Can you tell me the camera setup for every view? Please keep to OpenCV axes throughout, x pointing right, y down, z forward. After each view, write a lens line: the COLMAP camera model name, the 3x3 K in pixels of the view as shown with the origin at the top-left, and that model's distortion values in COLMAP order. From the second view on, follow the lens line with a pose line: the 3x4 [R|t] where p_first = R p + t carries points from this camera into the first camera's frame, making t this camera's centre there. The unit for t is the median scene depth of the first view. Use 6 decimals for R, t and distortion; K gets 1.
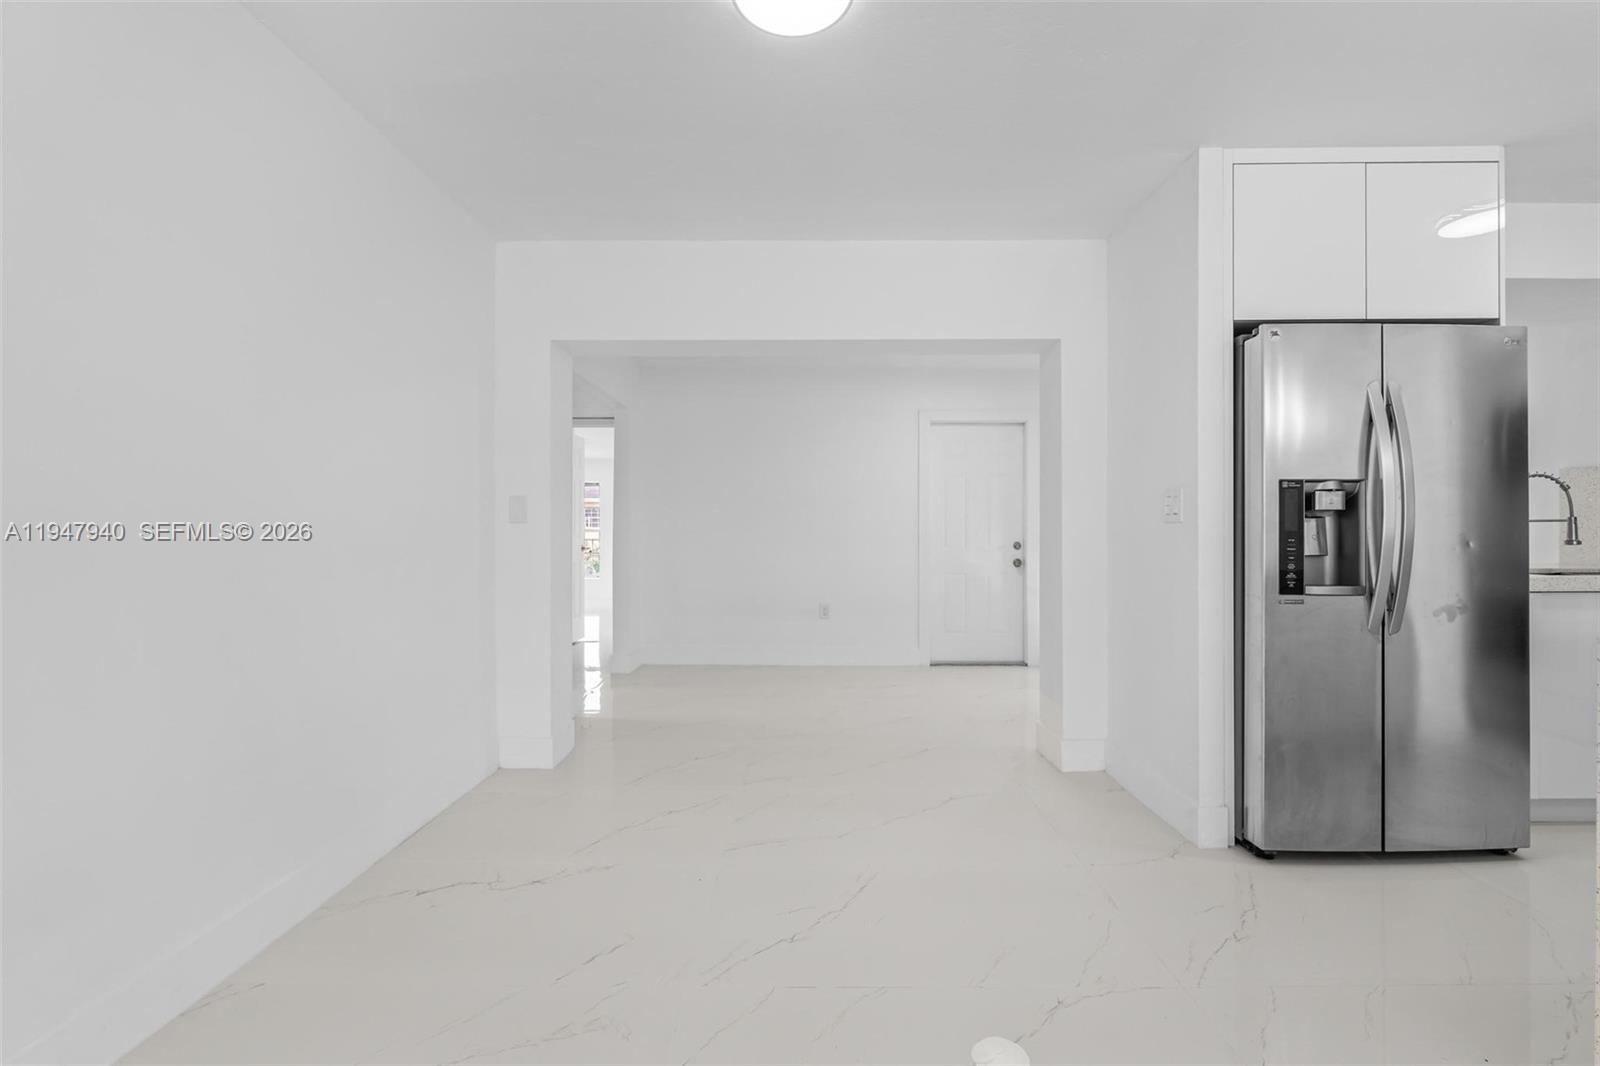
lens RADIAL K [[699.3, 0, 805.4], [0, 699.3, 531.5], [0, 0, 1]] dist [-0.003570, -0.000545]
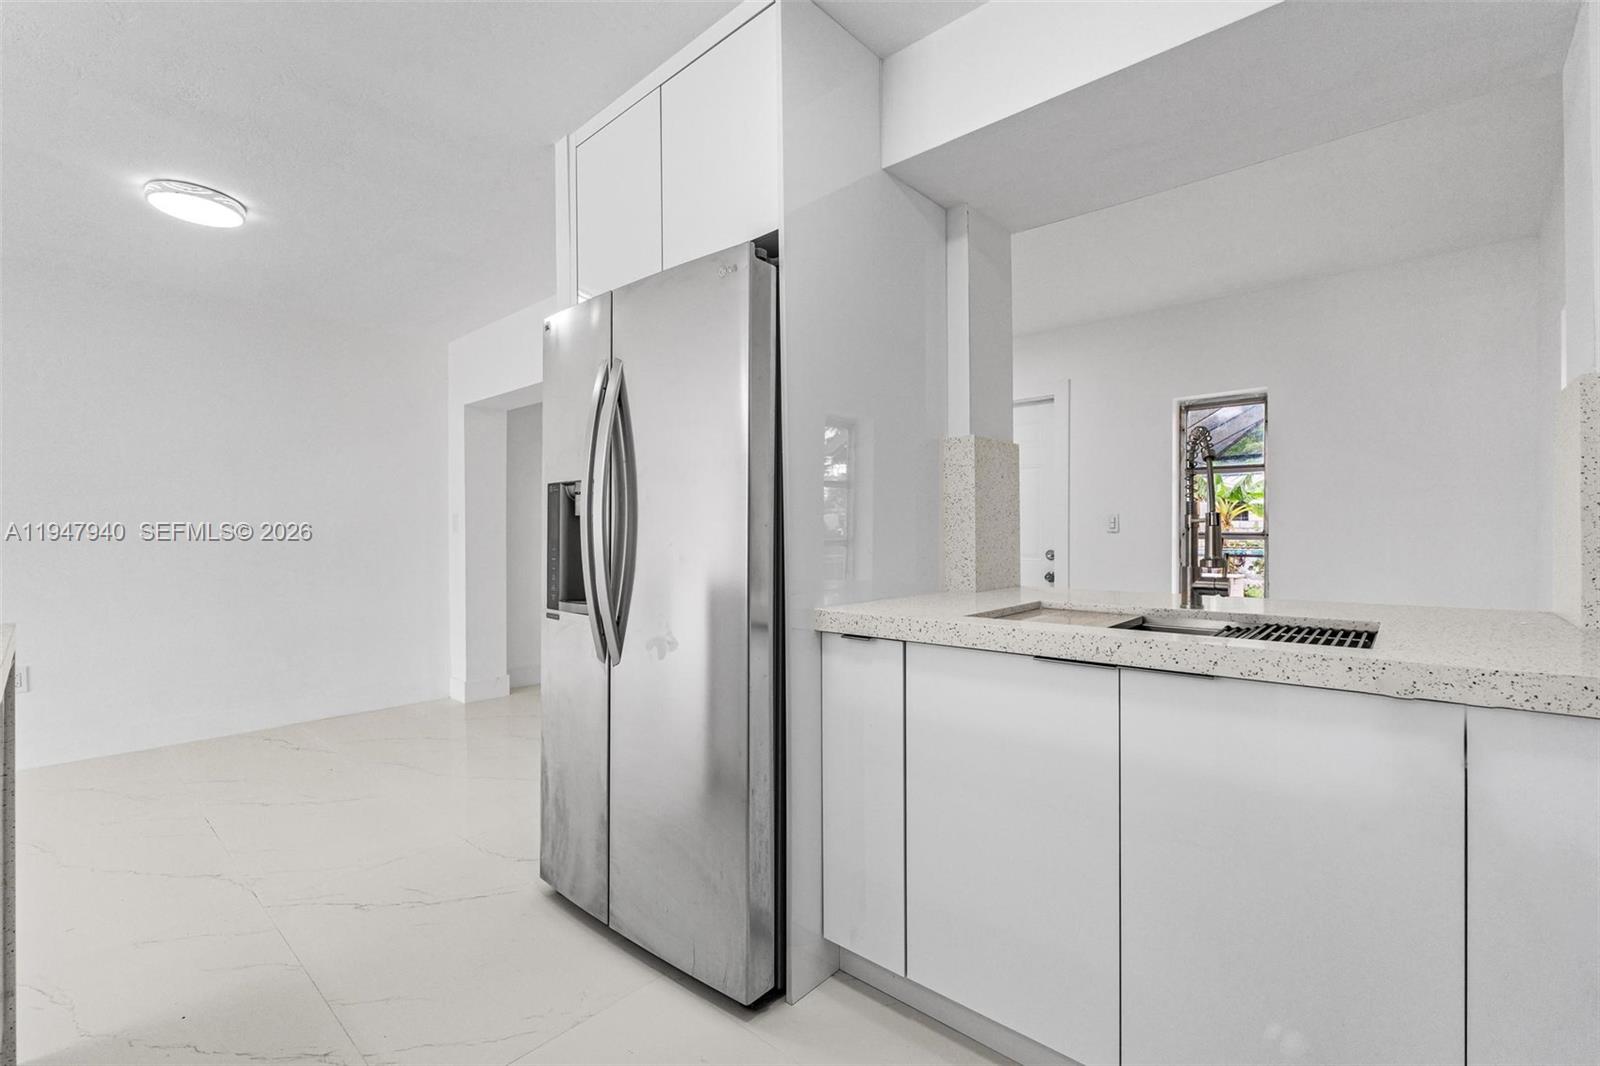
lens RADIAL K [[699.3, 0, 805.4], [0, 699.3, 531.5], [0, 0, 1]] dist [-0.003570, -0.000545]
pose [[0.742161, -0.002155, -0.670218, 1.538507], [-0.000769, 0.999991, -0.004068, -0.006821], [0.670221, 0.003535, 0.742153, 0.532321]]
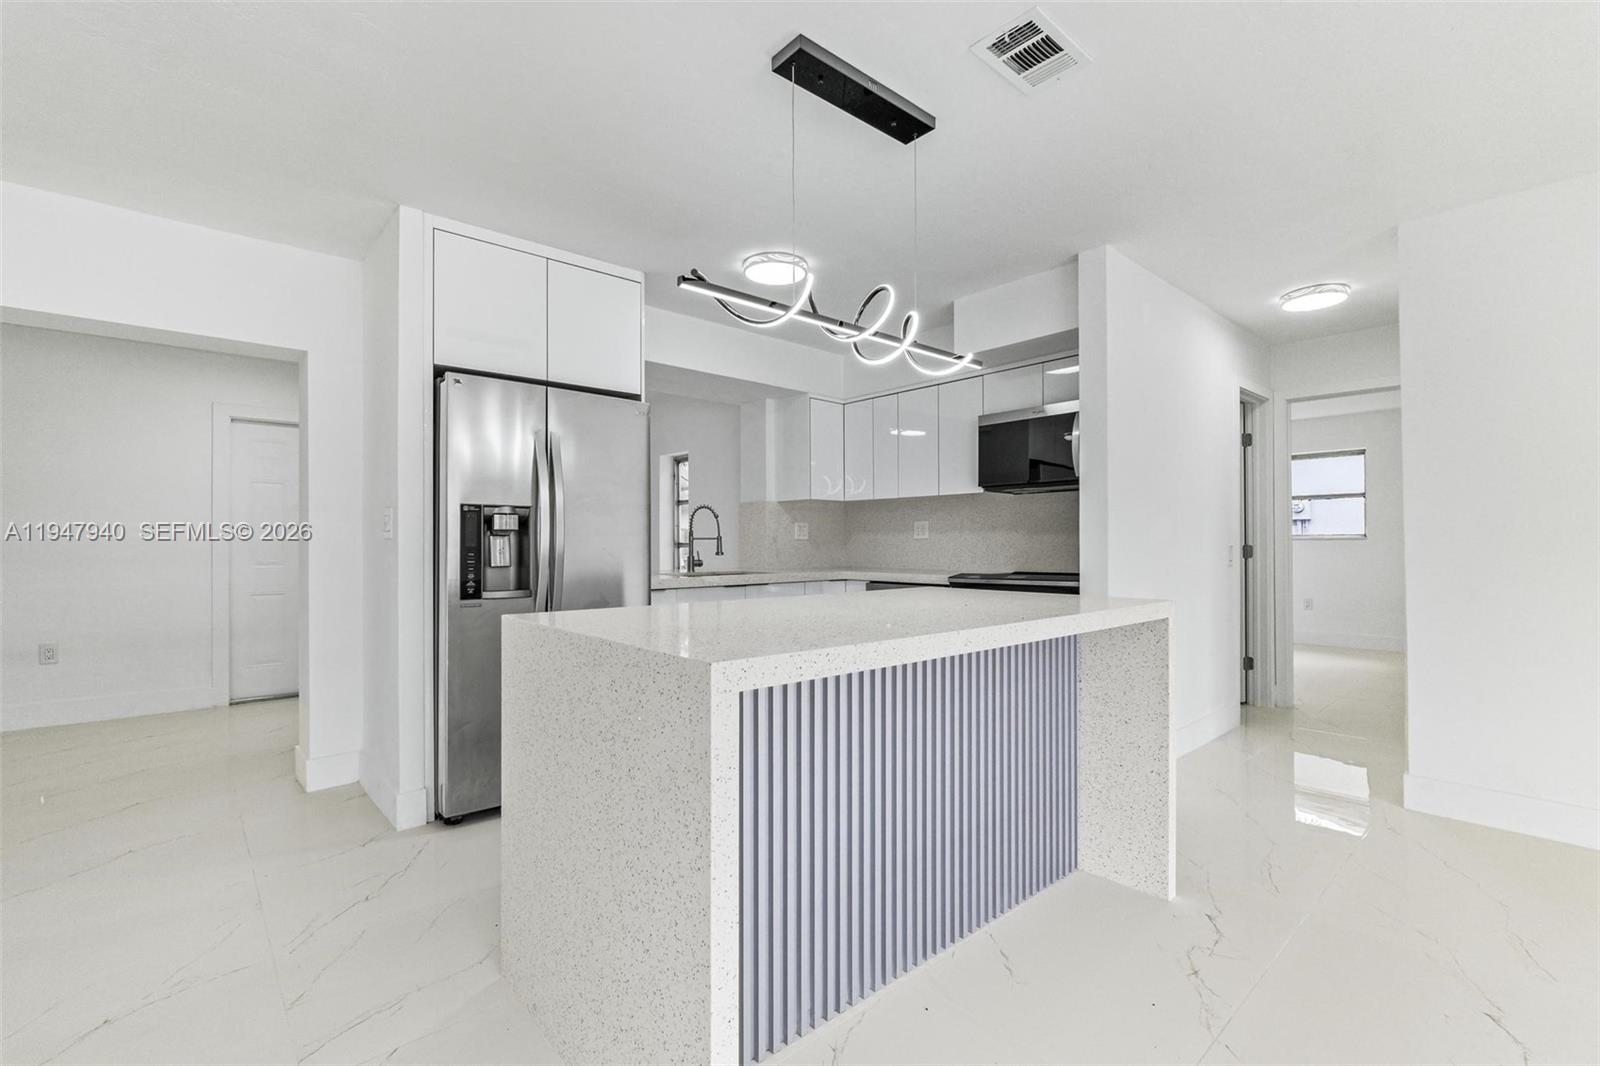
lens RADIAL K [[707.2, 0, 817.8], [0, 707.2, 539.0], [0, 0, 1]] dist [0.001535, 0.000024]
pose [[0.733493, 0.005492, 0.679674, 0.300869], [0.000235, 0.999965, -0.008333, -0.003835], [-0.679697, 0.006272, 0.733467, -0.299973]]
